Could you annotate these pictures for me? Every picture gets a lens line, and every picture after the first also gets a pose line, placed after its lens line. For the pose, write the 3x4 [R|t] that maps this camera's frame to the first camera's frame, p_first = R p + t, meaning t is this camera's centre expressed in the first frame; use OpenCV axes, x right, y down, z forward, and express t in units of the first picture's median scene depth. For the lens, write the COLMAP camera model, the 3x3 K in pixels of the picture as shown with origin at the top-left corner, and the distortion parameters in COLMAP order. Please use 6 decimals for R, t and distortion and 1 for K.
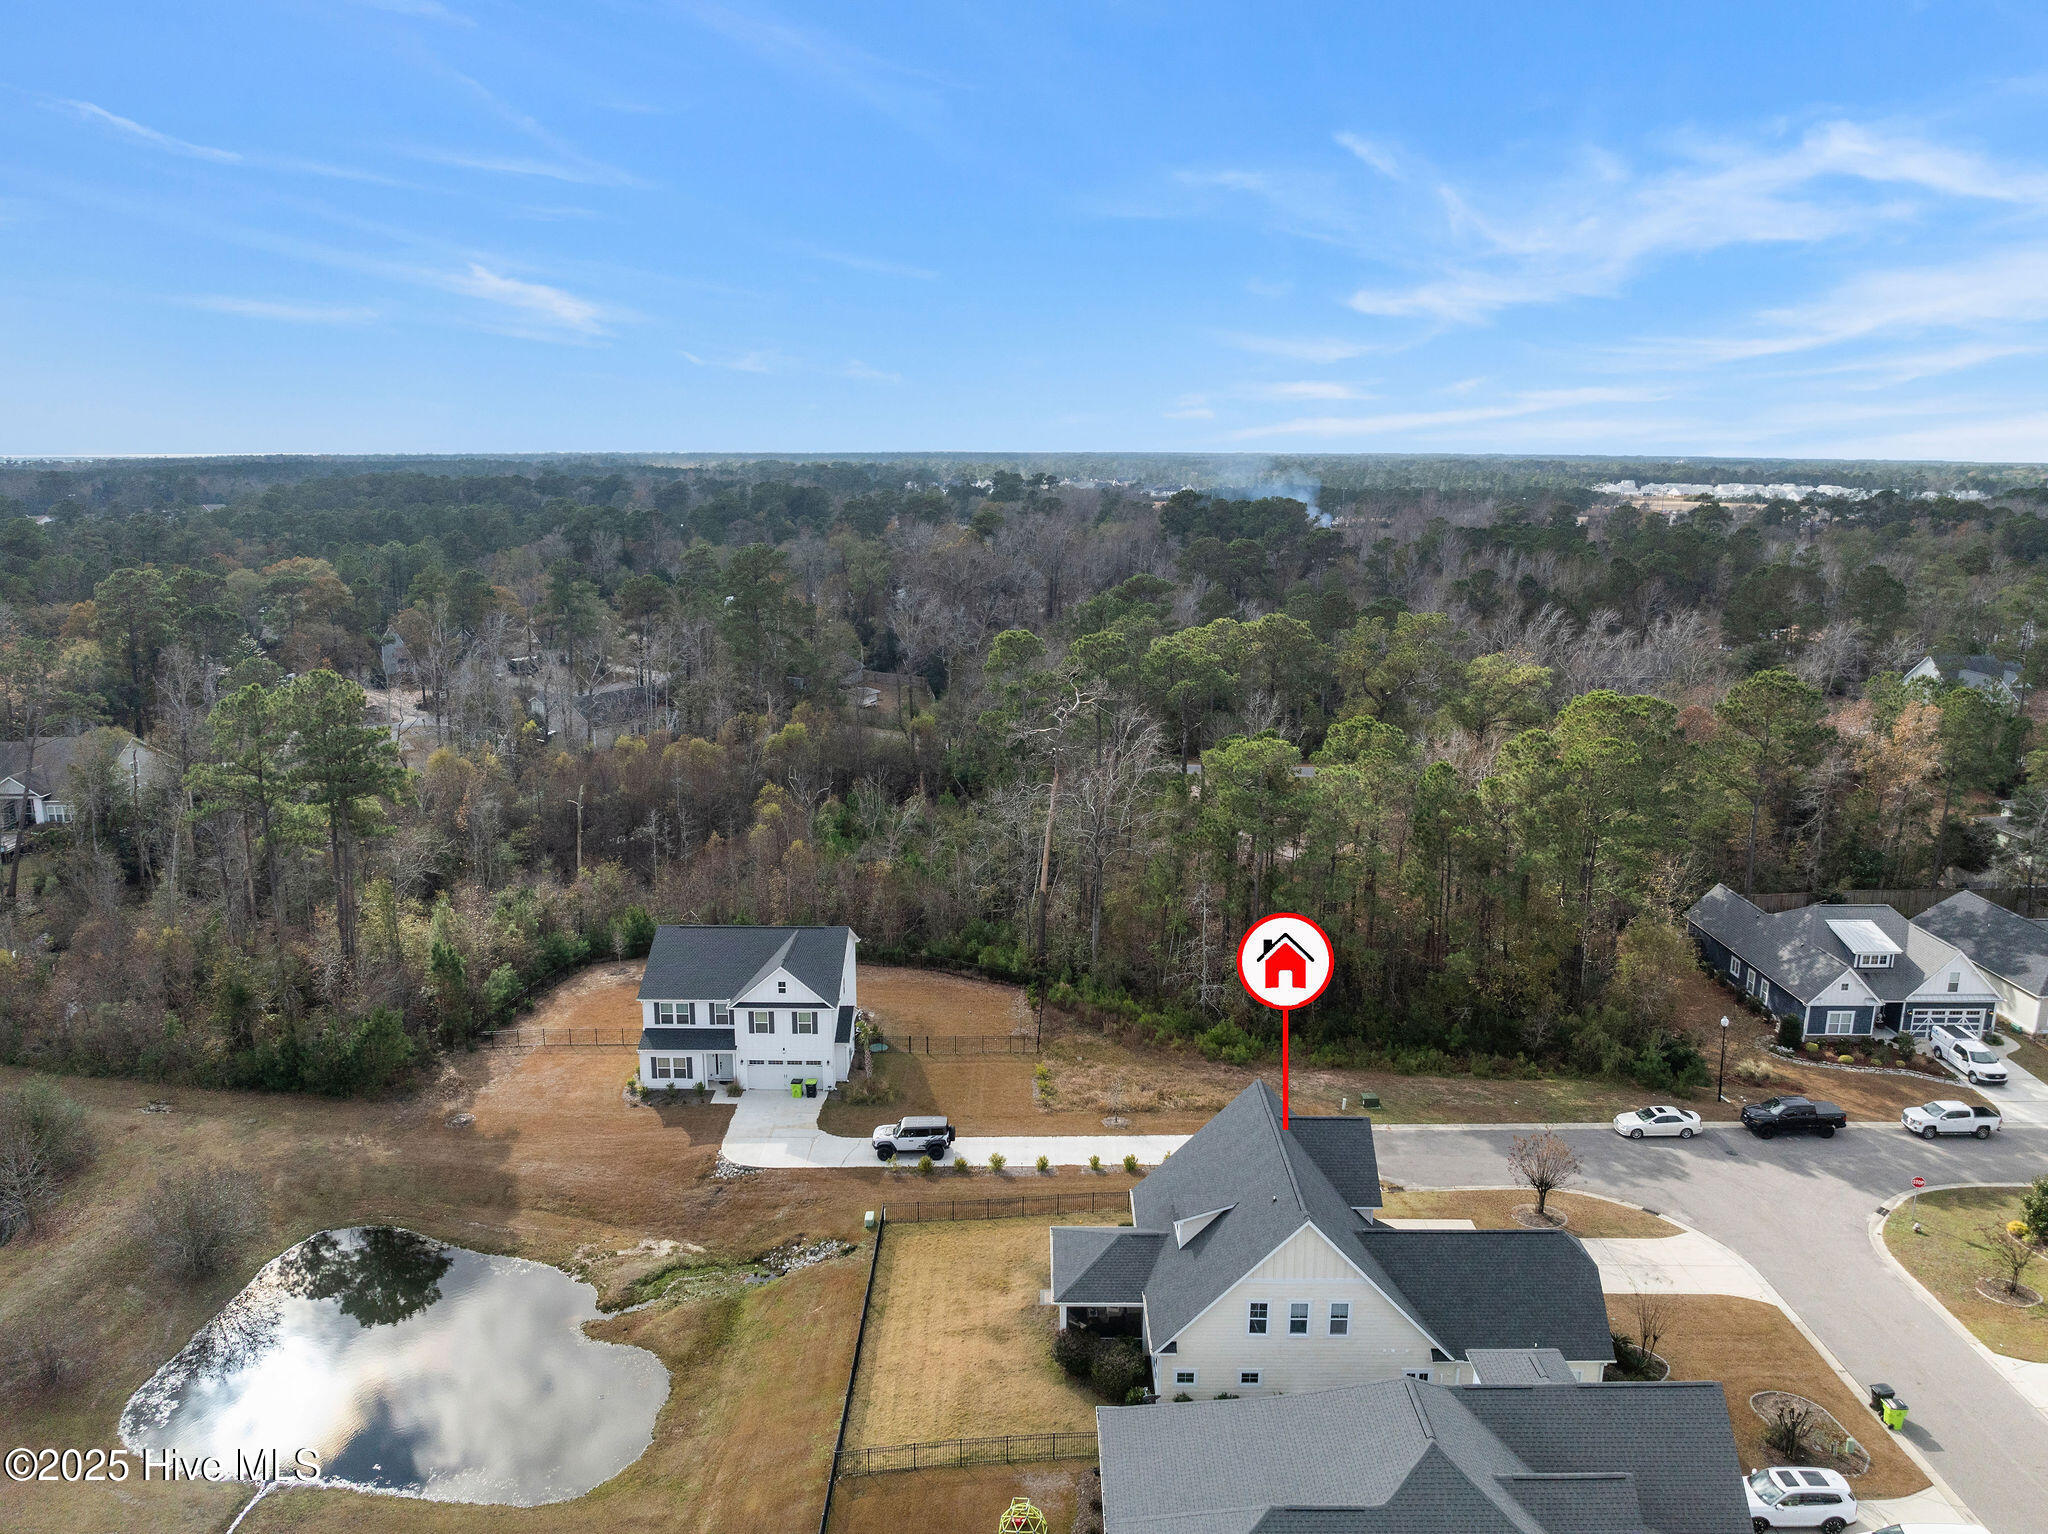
lens RADIAL K [[1452.5, 0, 1024.0], [0, 1452.5, 767.0], [0, 0, 1]] dist [-0.039782, 0.004910]
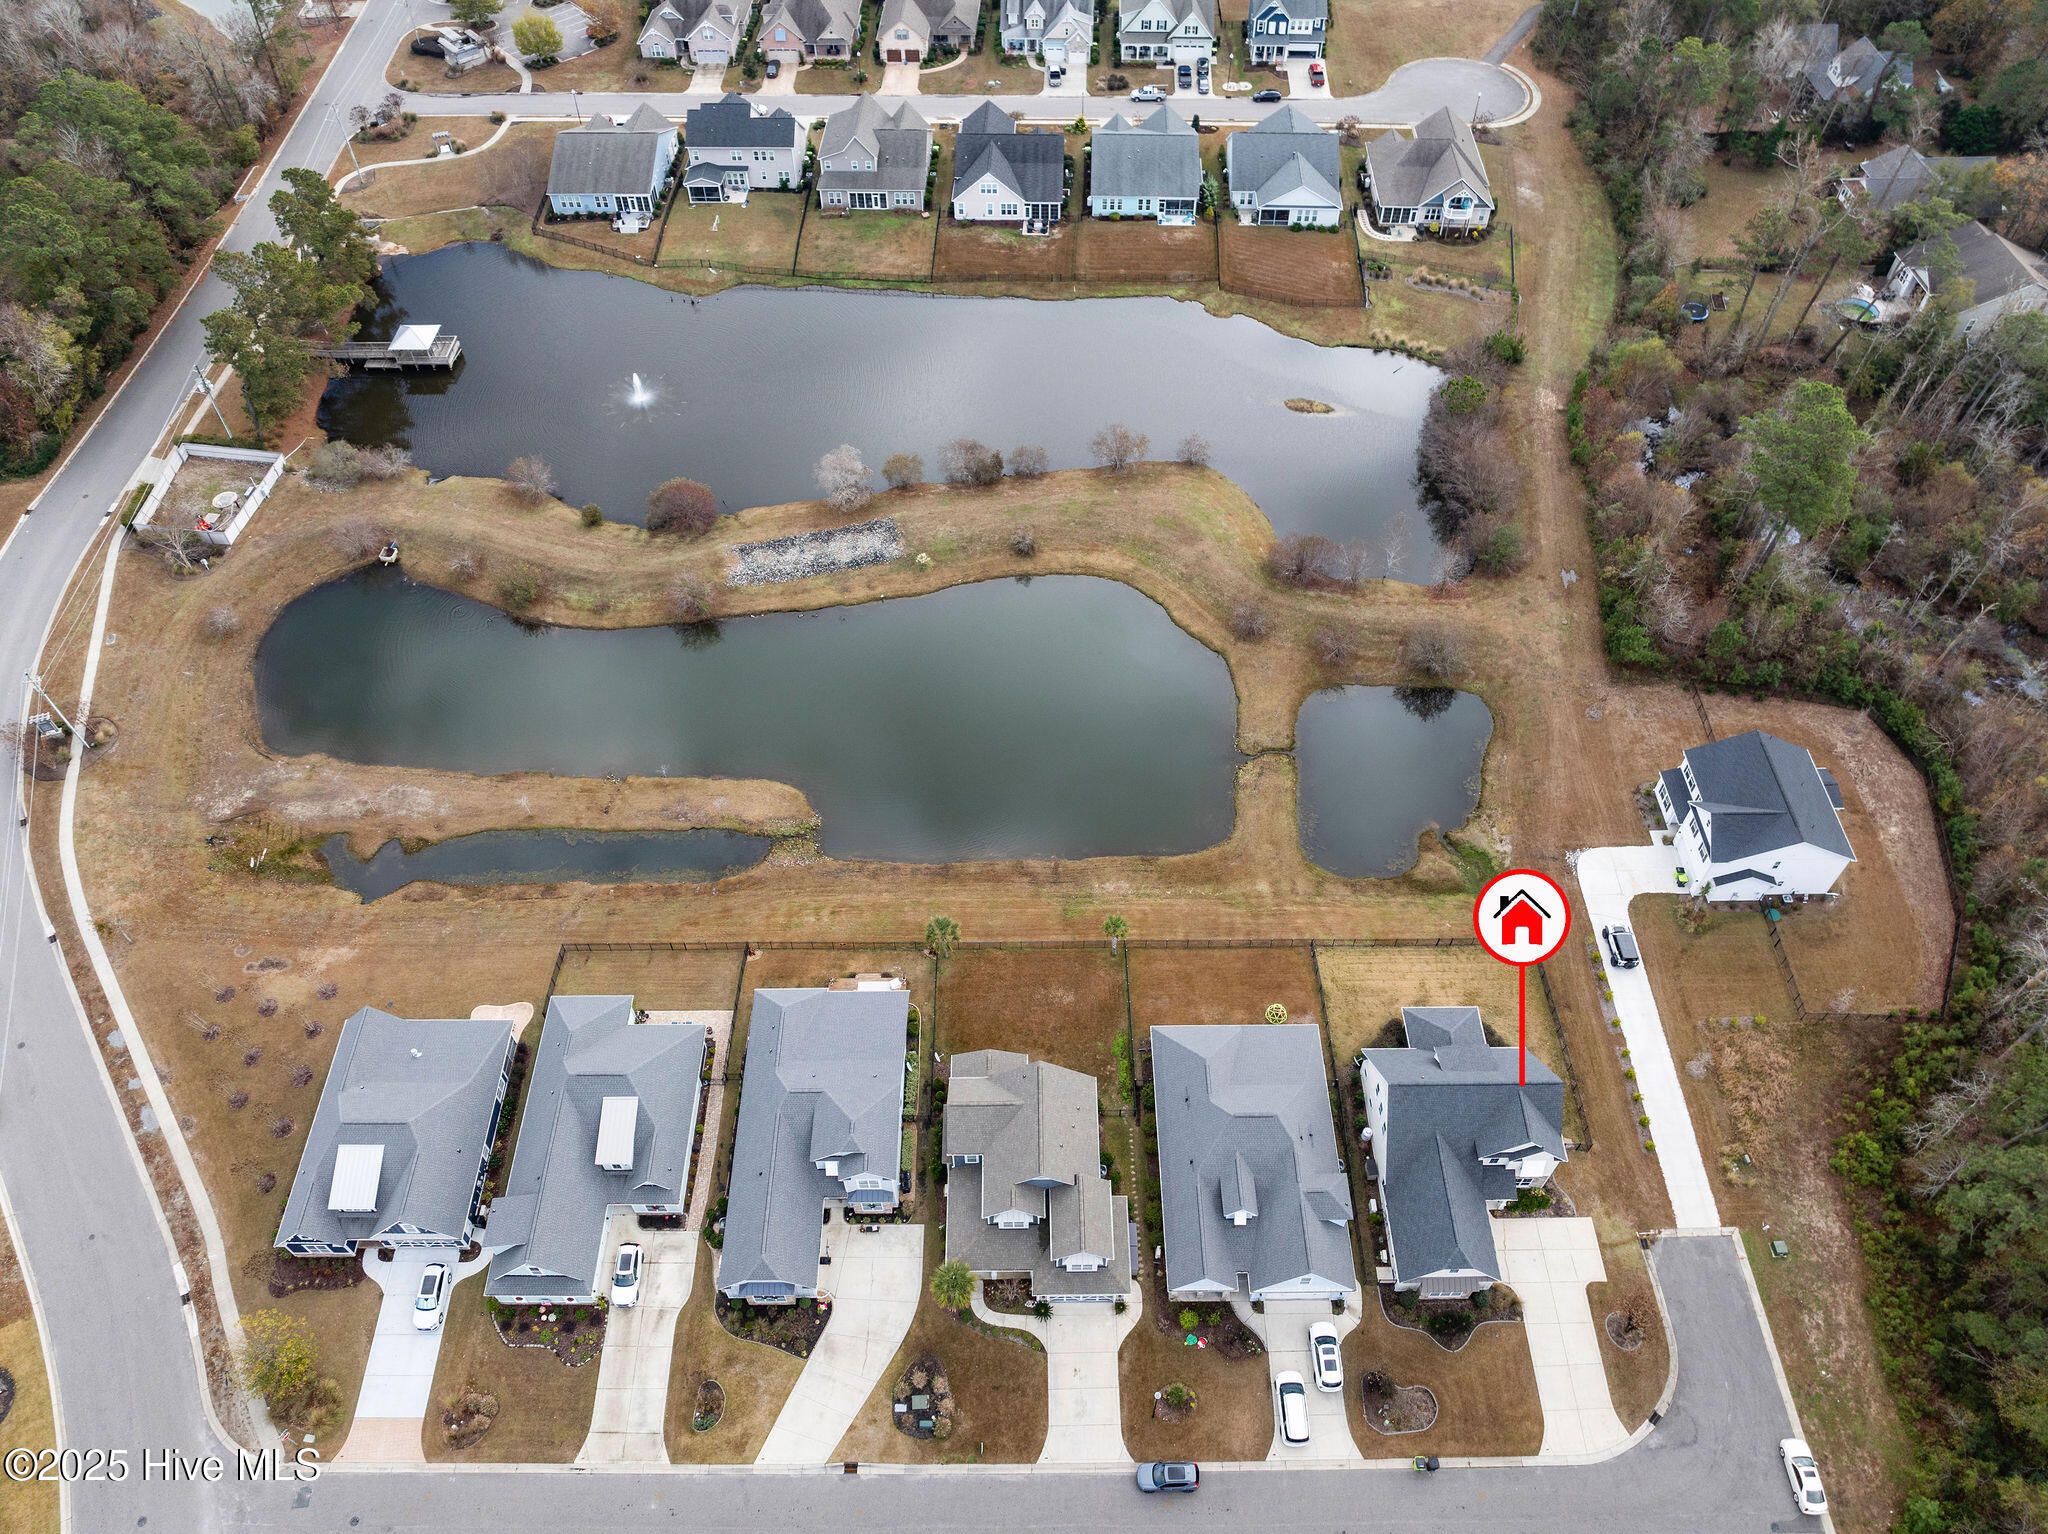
lens RADIAL K [[1452.5, 0, 1024.0], [0, 1452.5, 767.0], [0, 0, 1]] dist [-0.039782, 0.004910]
pose [[0.004590, 0.770709, -0.637171, 0.638918], [-0.204249, 0.624467, 0.753872, -0.753842], [0.978908, 0.126681, 0.160283, 0.102096]]
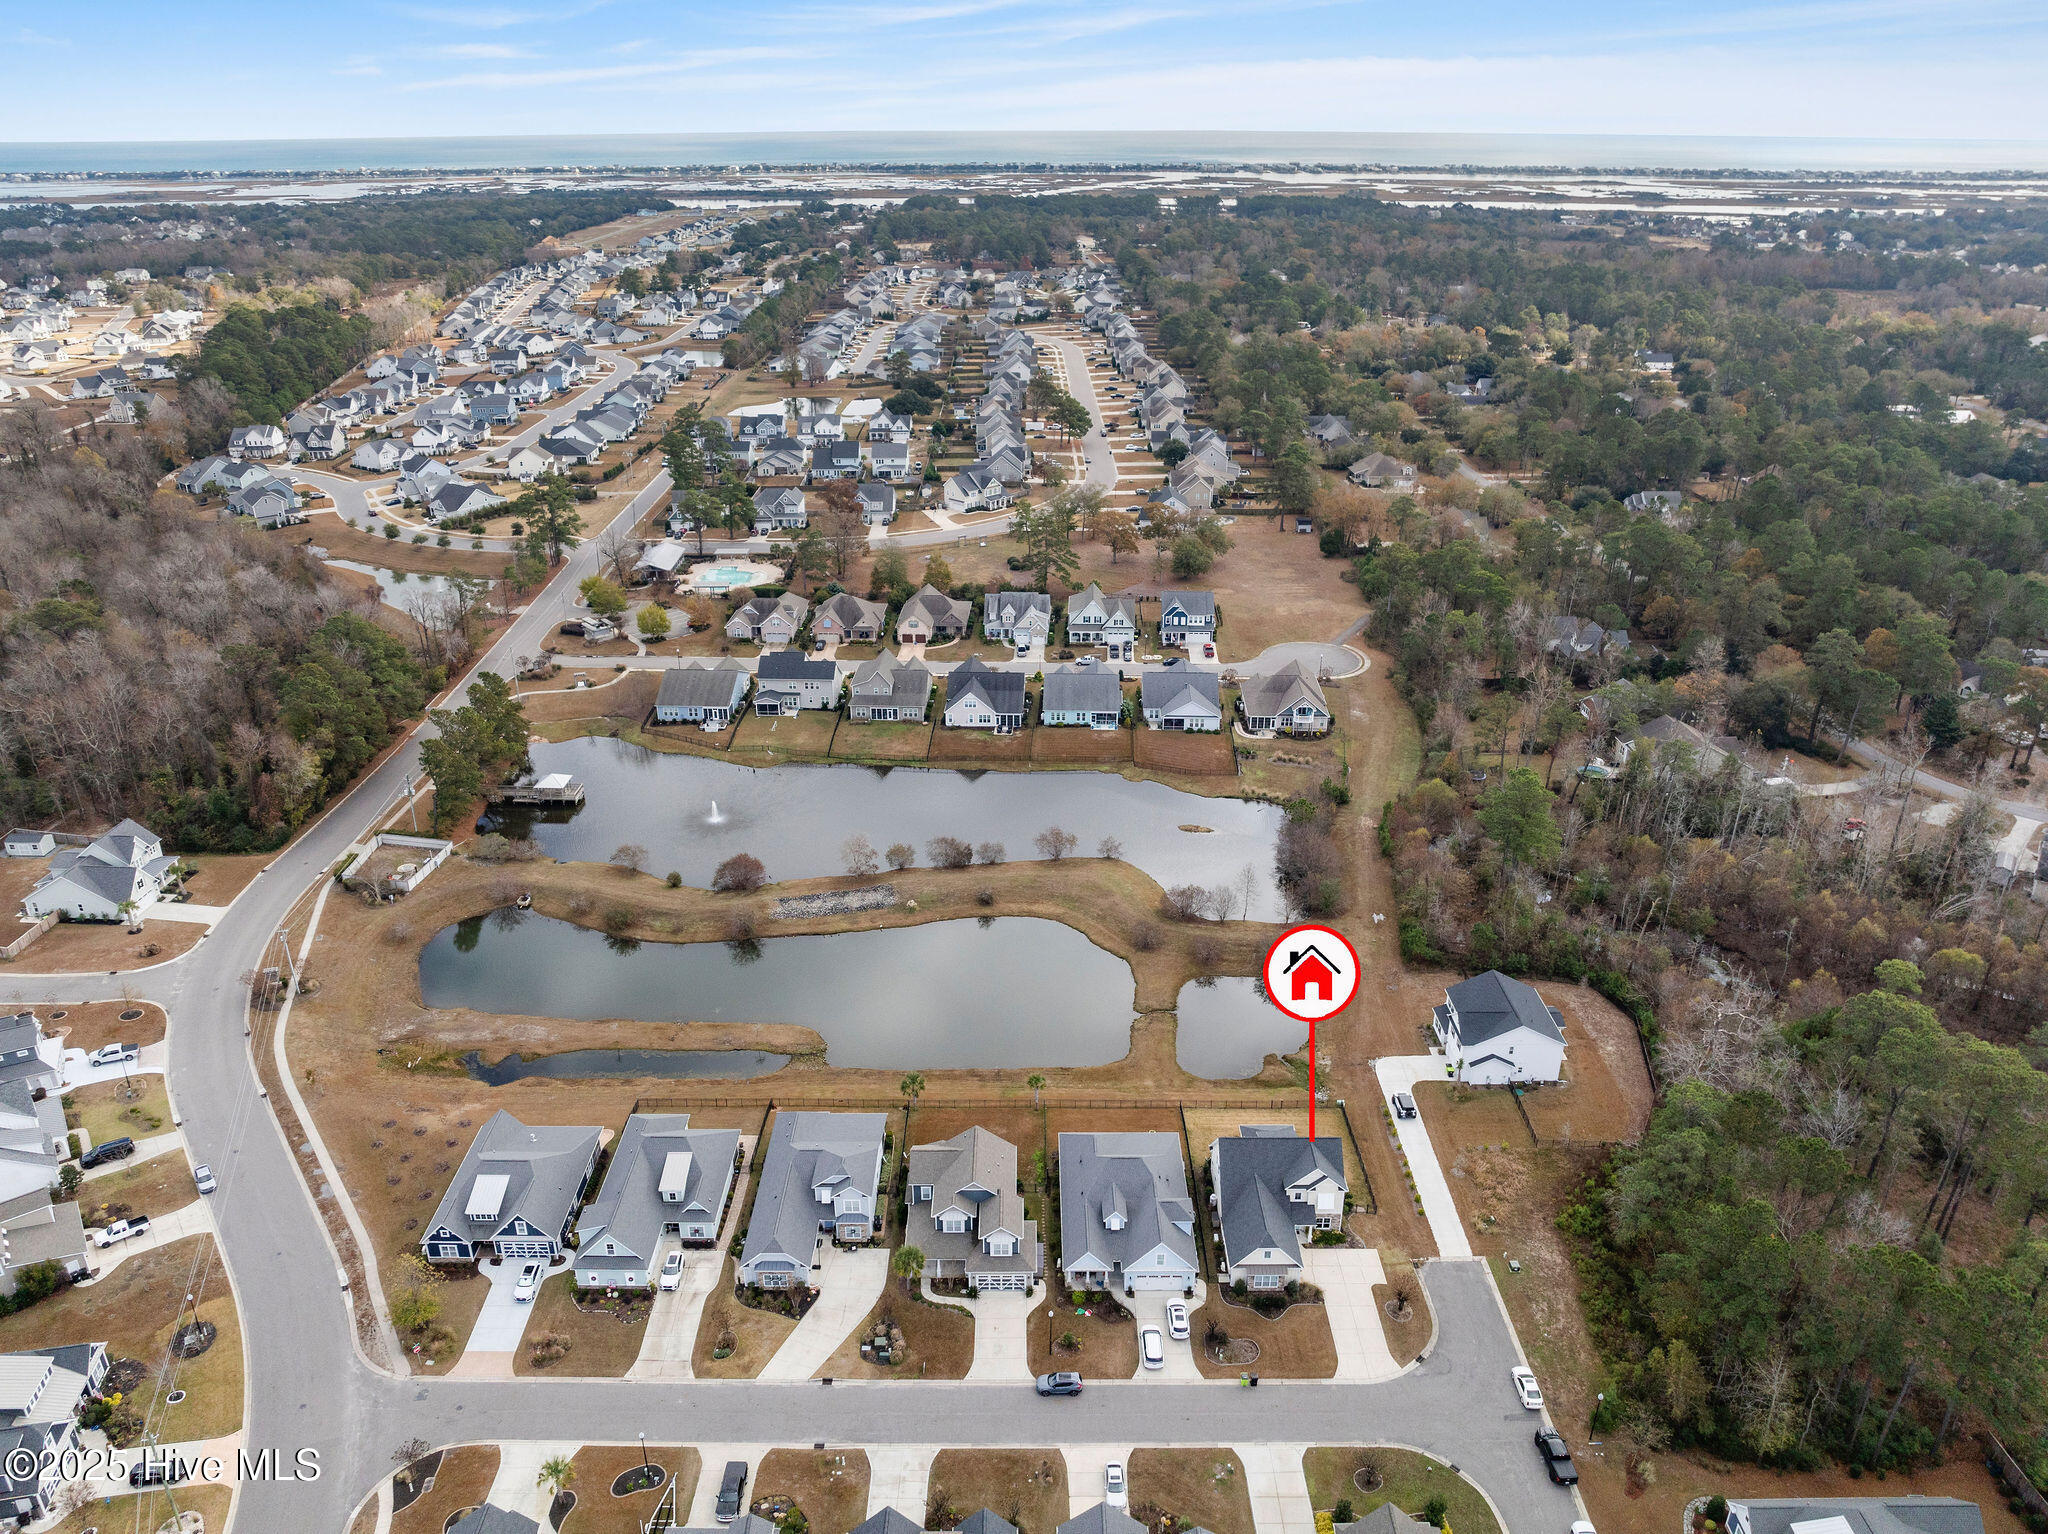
lens RADIAL K [[1450.3, 0, 1024.0], [0, 1450.3, 767.0], [0, 0, 1]] dist [-0.004882, -0.078194]
pose [[-0.000957, 0.404679, -0.914458, 1.419580], [-0.211221, 0.893745, 0.395734, -0.771959], [0.977438, 0.193532, 0.084621, 0.162146]]
